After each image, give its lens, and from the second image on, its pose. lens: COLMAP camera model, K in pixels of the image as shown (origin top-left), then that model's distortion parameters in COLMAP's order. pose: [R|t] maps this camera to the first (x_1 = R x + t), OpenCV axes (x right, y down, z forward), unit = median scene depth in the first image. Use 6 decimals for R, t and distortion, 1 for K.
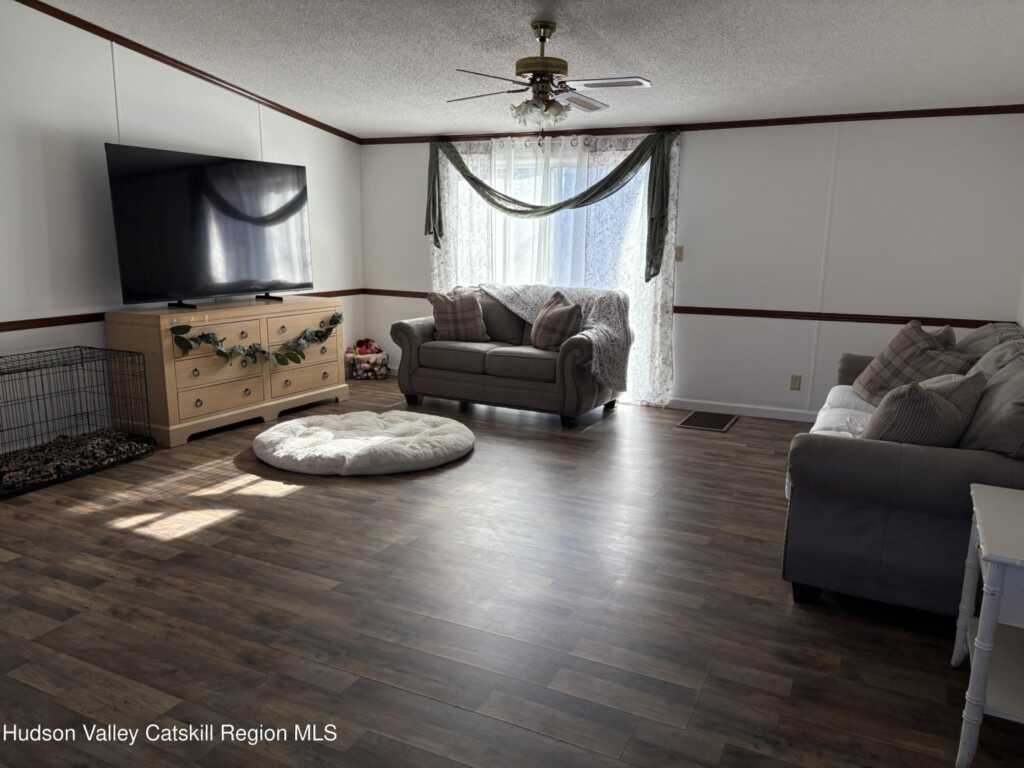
lens RADIAL K [[770.6, 0, 514.7], [0, 770.6, 388.6], [0, 0, 1]] dist [0.045172, -0.049122]
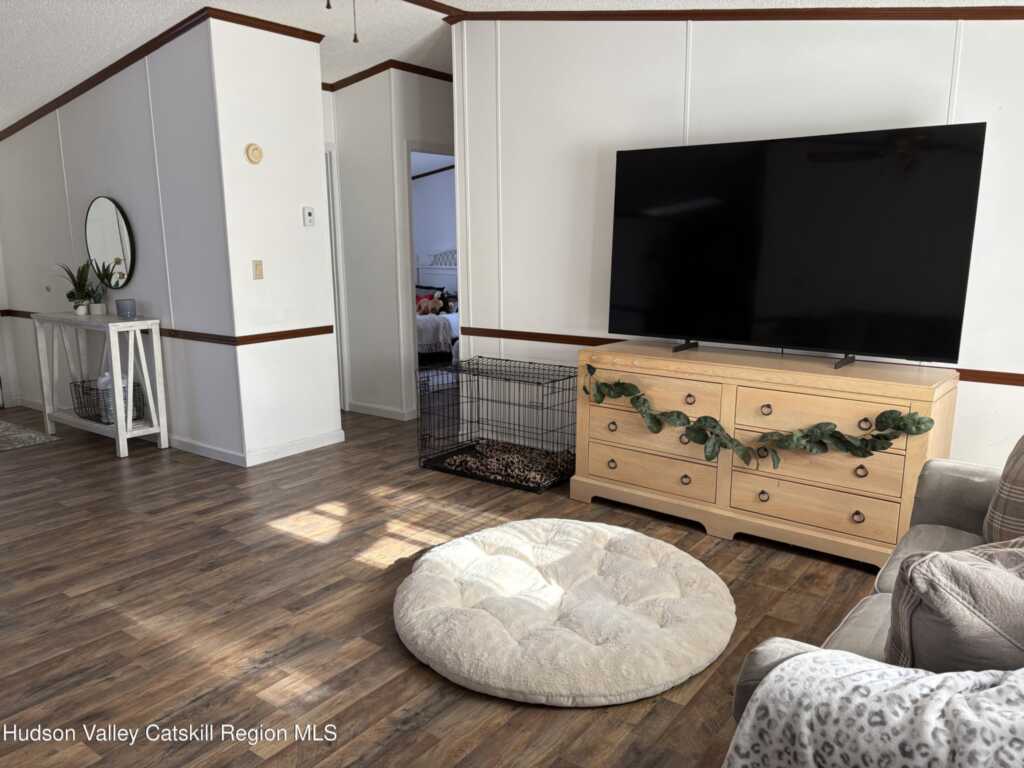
lens RADIAL K [[770.6, 0, 515.5], [0, 770.6, 390.2], [0, 0, 1]] dist [0.045172, -0.049122]
pose [[-0.161501, 0.183119, -0.969734, 0.318370], [-0.205376, 0.954884, 0.214518, -0.176926], [0.965266, 0.233805, -0.116607, 0.845526]]
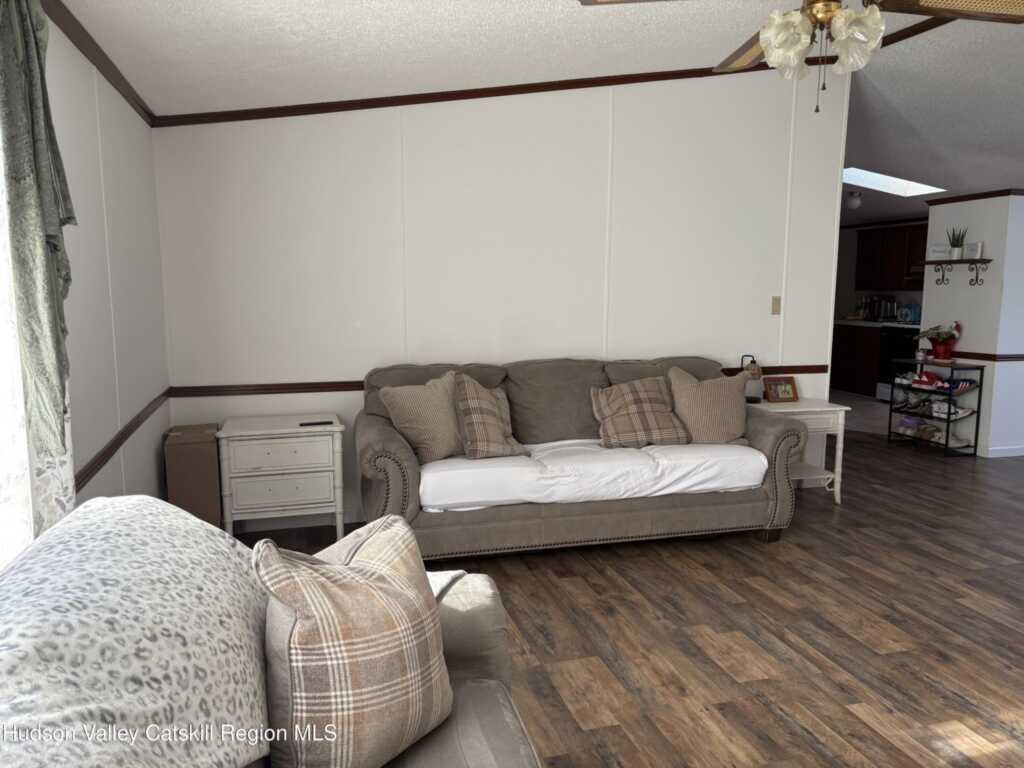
lens RADIAL K [[770.6, 0, 516.3], [0, 770.6, 393.2], [0, 0, 1]] dist [0.045172, -0.049122]
pose [[-0.672430, -0.116275, 0.730970, -0.164156], [0.147524, 0.946714, 0.286303, -0.230776], [-0.725310, 0.300354, -0.619446, 1.082690]]
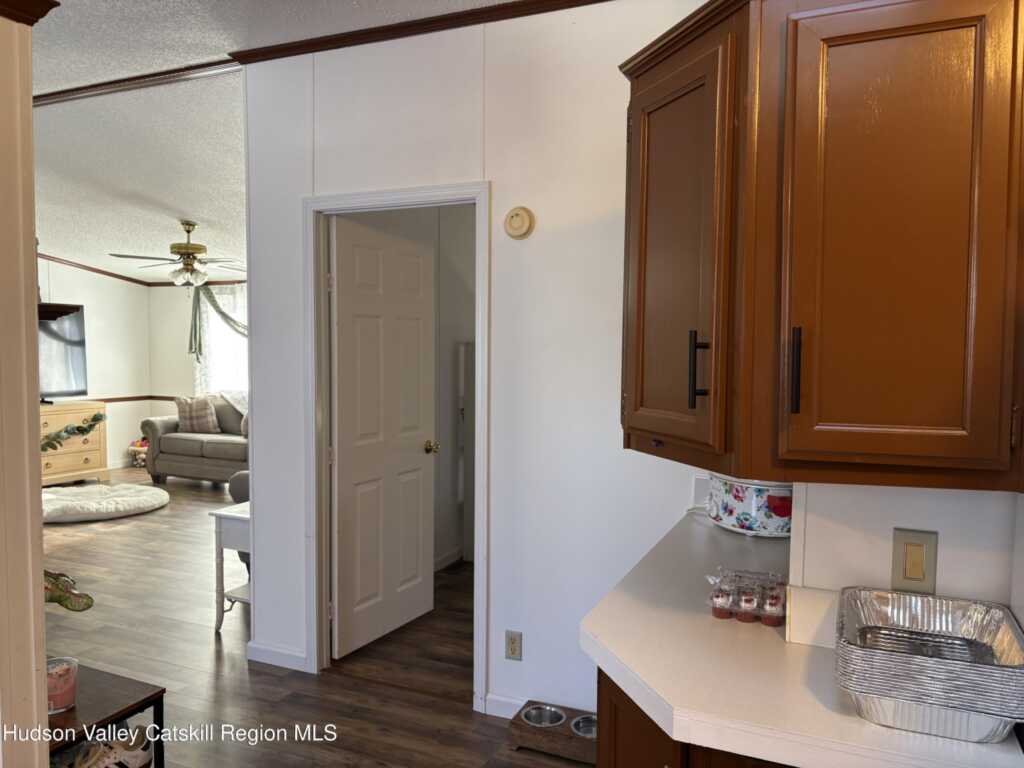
lens RADIAL K [[770.6, 0, 508.1], [0, 770.6, 377.9], [0, 0, 1]] dist [0.045172, -0.049122]
pose [[0.999141, -0.006363, 0.040942, 0.430237], [0.012726, 0.987504, -0.157076, 0.062860], [-0.039431, 0.157462, 0.986737, -0.359688]]
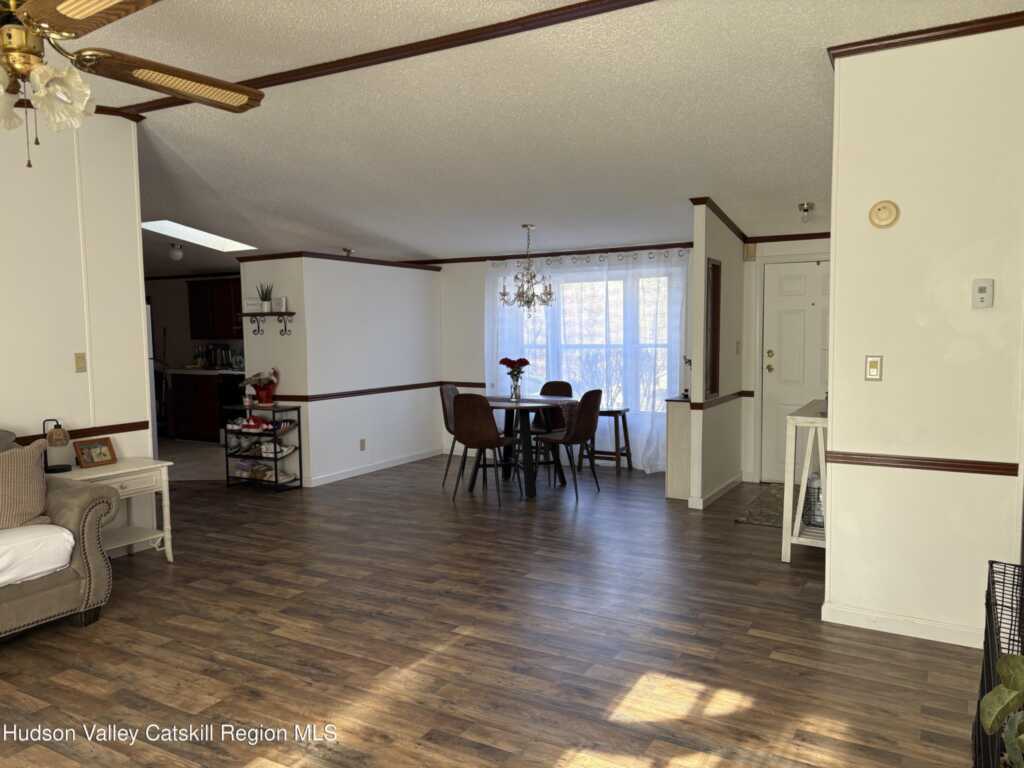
lens RADIAL K [[770.6, 0, 509.8], [0, 770.6, 390.8], [0, 0, 1]] dist [0.045172, -0.049122]
pose [[-0.998220, -0.000993, 0.059631, -0.200967], [0.016631, 0.955564, 0.294313, -0.233458], [-0.057273, 0.294781, -0.953847, 1.057144]]
